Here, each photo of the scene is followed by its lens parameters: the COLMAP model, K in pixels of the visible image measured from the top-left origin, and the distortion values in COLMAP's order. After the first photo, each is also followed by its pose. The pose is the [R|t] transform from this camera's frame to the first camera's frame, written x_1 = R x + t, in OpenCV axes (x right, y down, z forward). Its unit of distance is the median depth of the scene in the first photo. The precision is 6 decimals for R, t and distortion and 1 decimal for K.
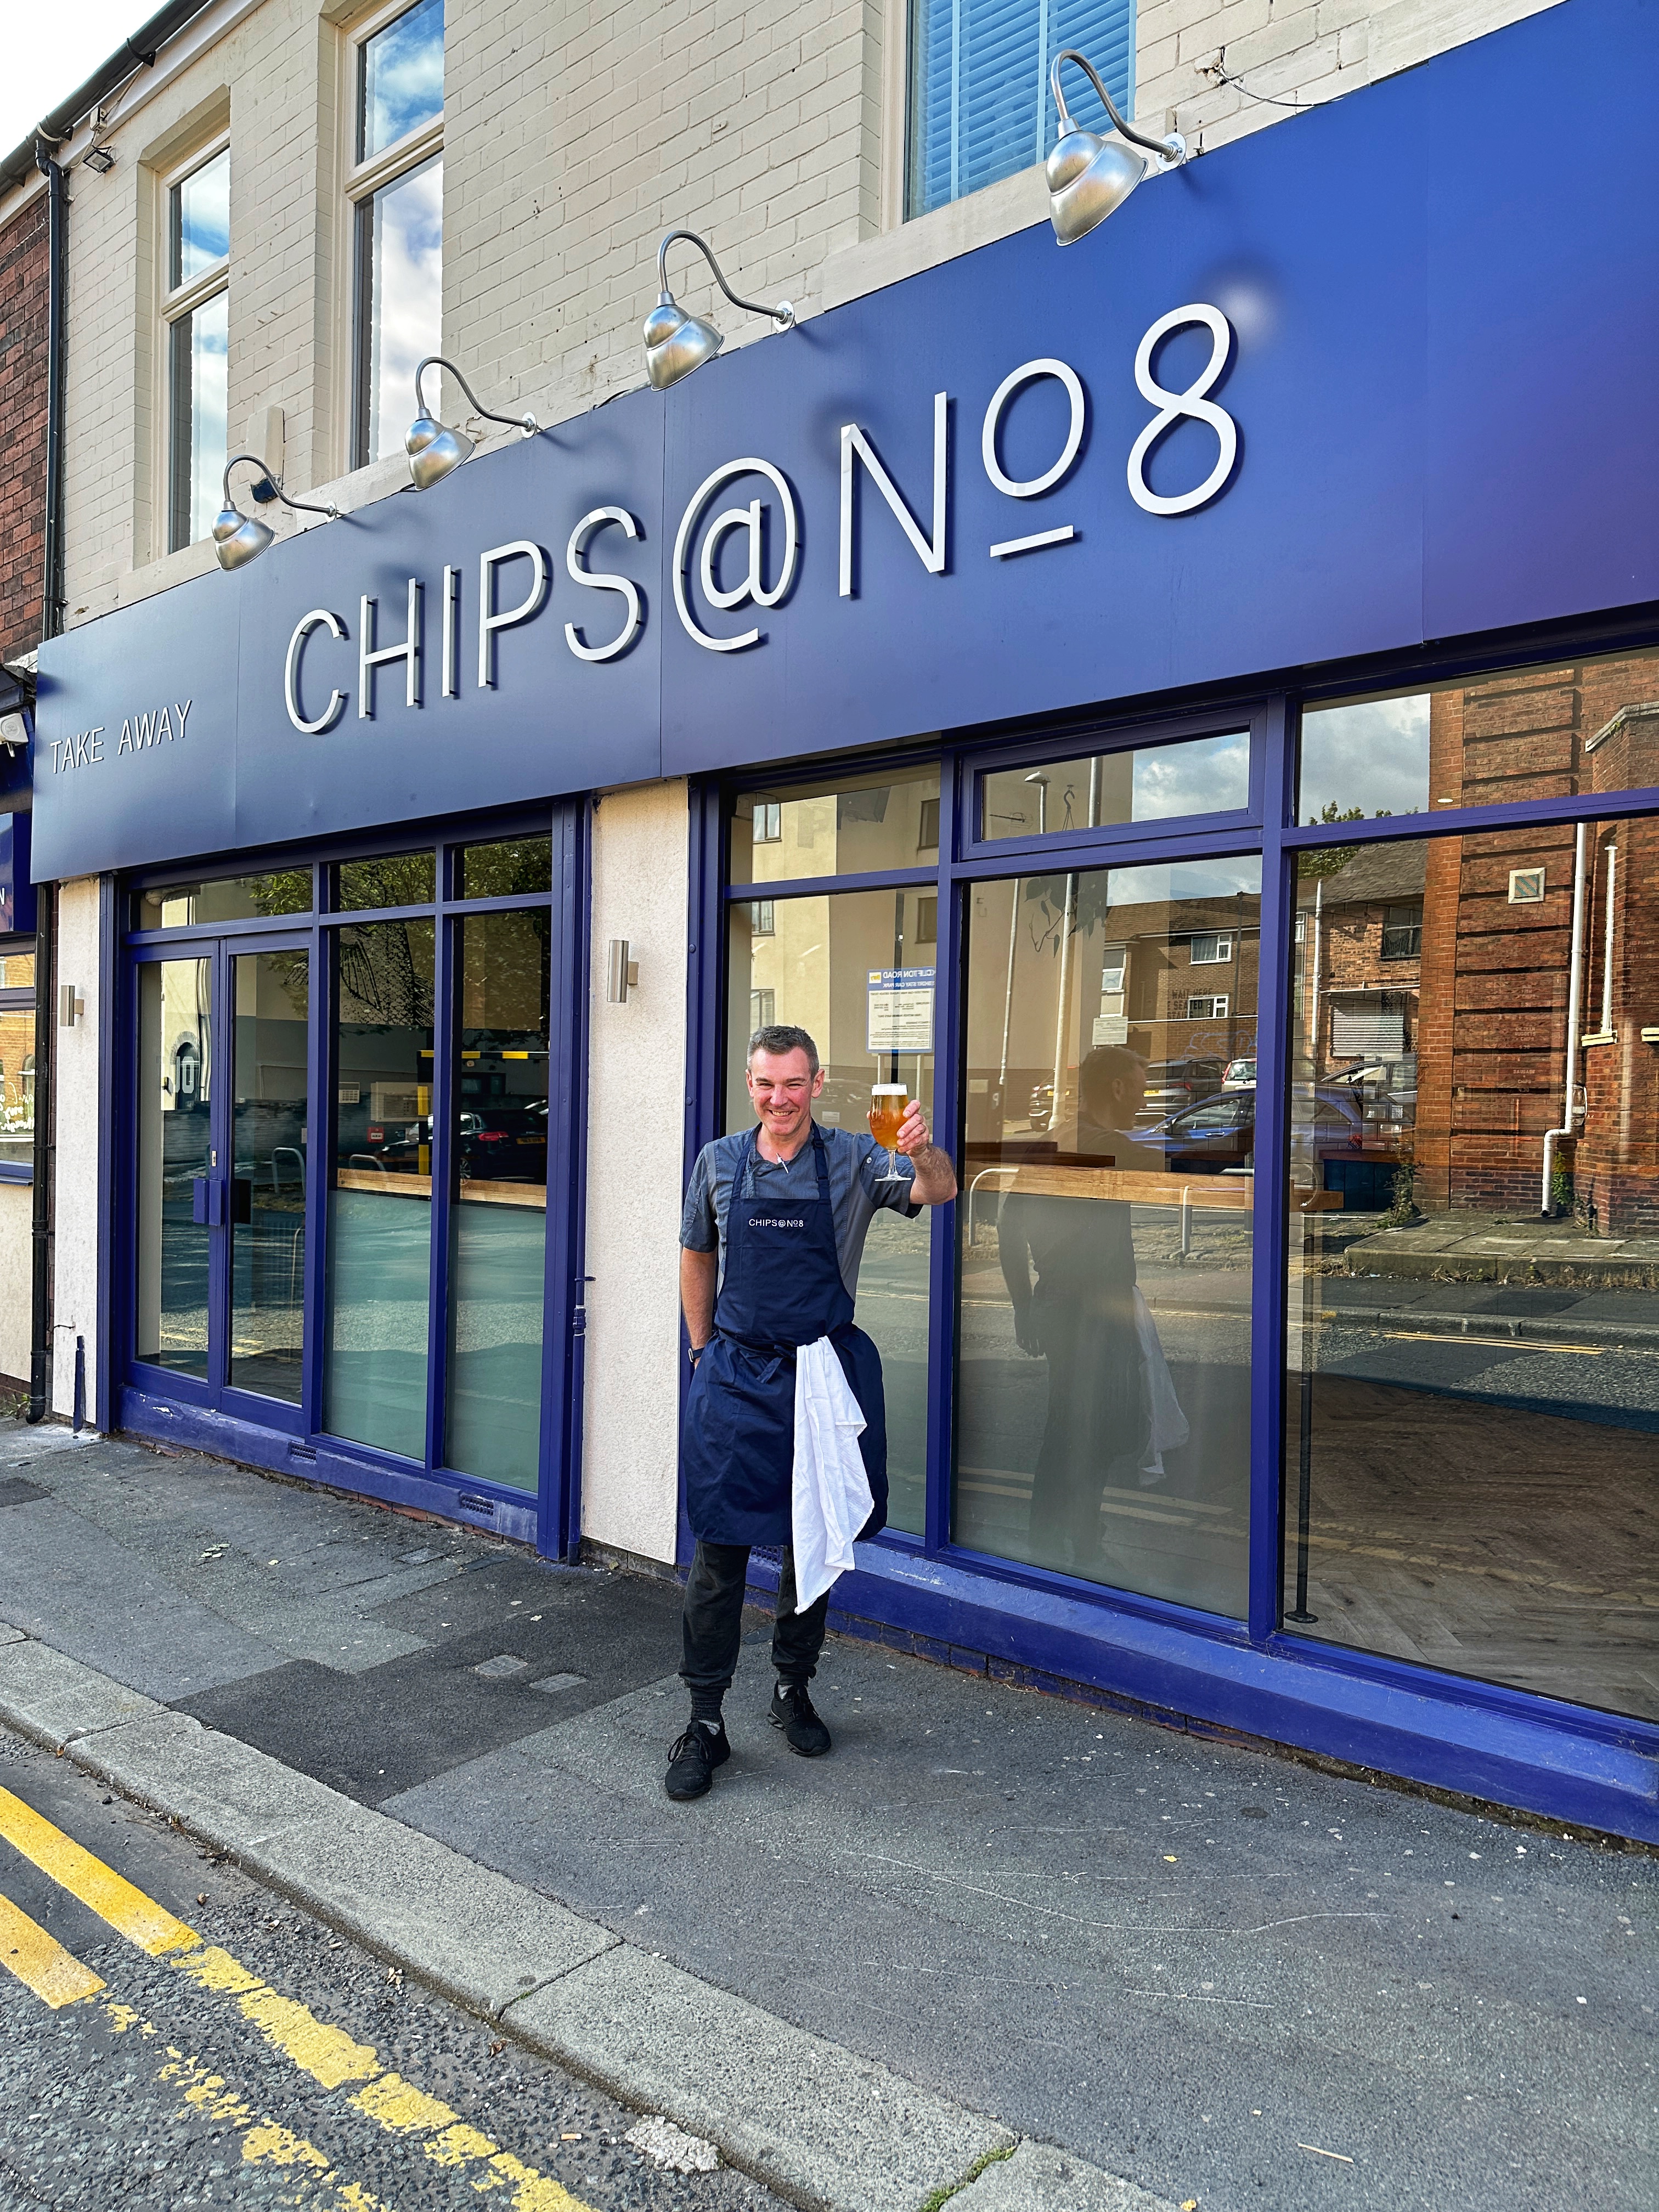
lens RADIAL K [[1605.9, 0, 829.5], [0, 1605.9, 1106.0], [0, 0, 1]] dist [0.097987, -0.136221]
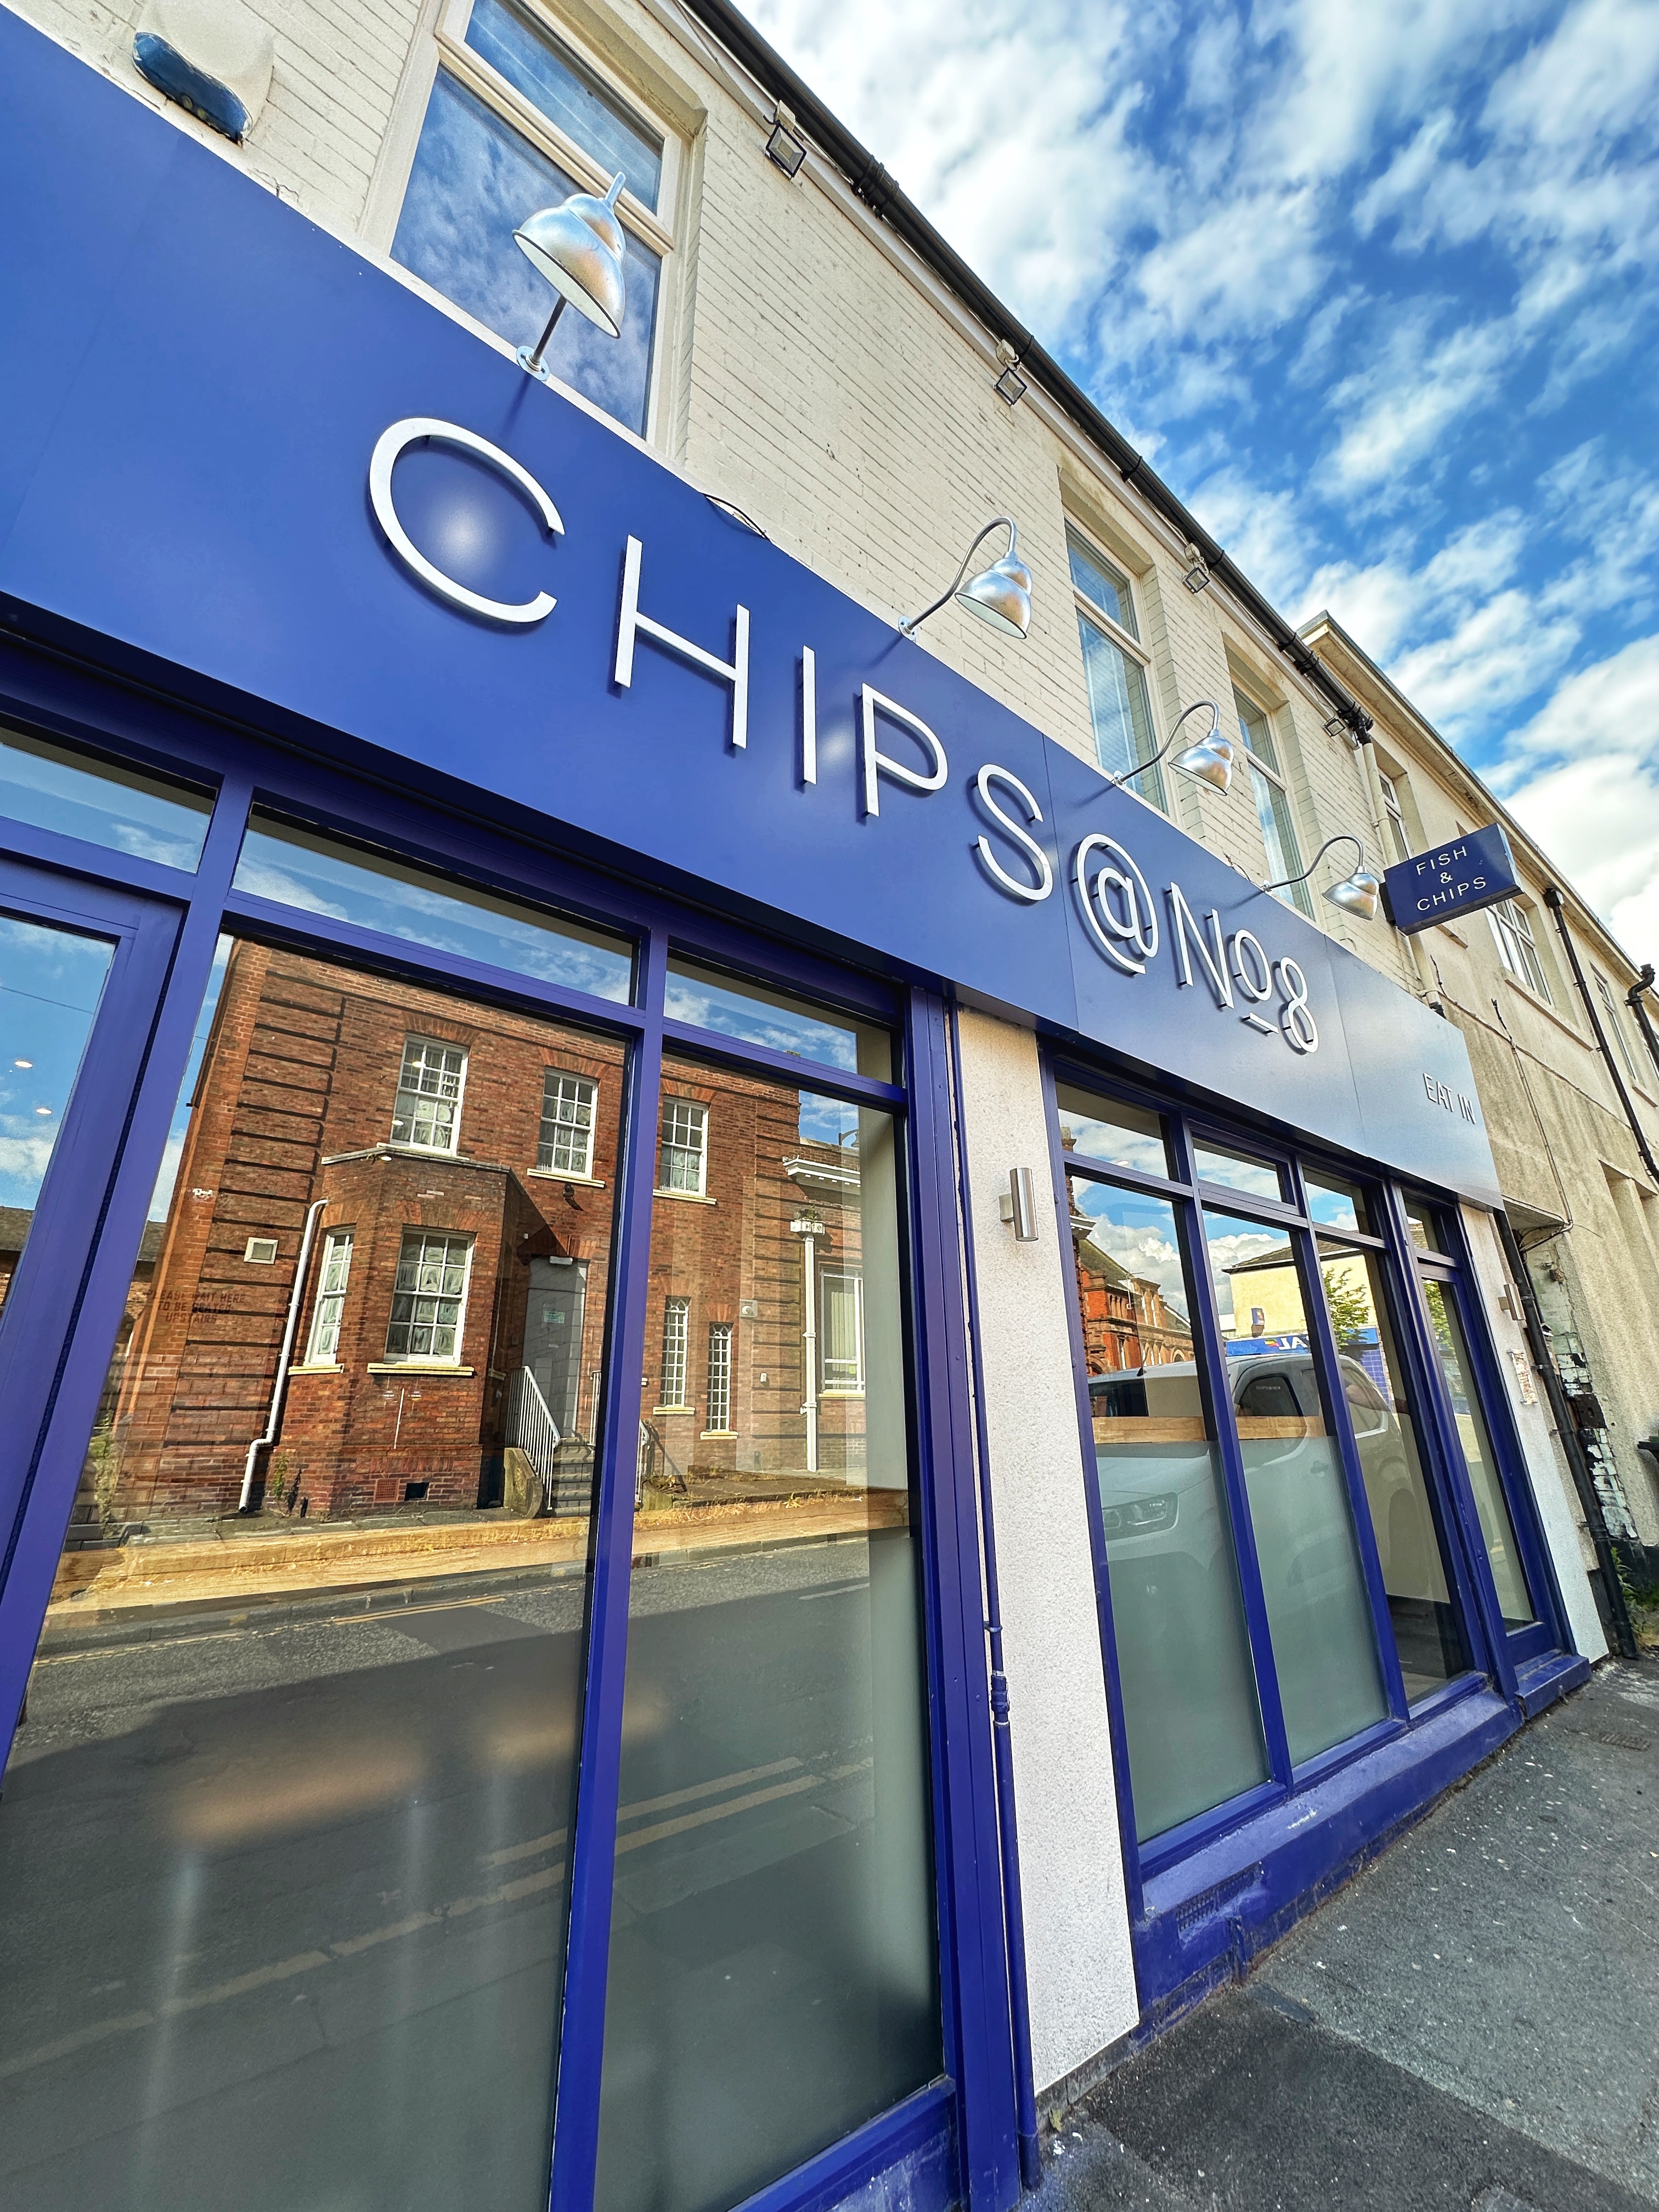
lens RADIAL K [[899.1, 0, 829.5], [0, 899.1, 1106.0], [0, 0, 1]] dist [-0.012437, 0.000011]
pose [[0.138787, 0.330617, 0.933504, -0.250089], [0.018914, 0.941570, -0.336285, 0.012056], [-0.990142, 0.064329, 0.124425, 0.430094]]
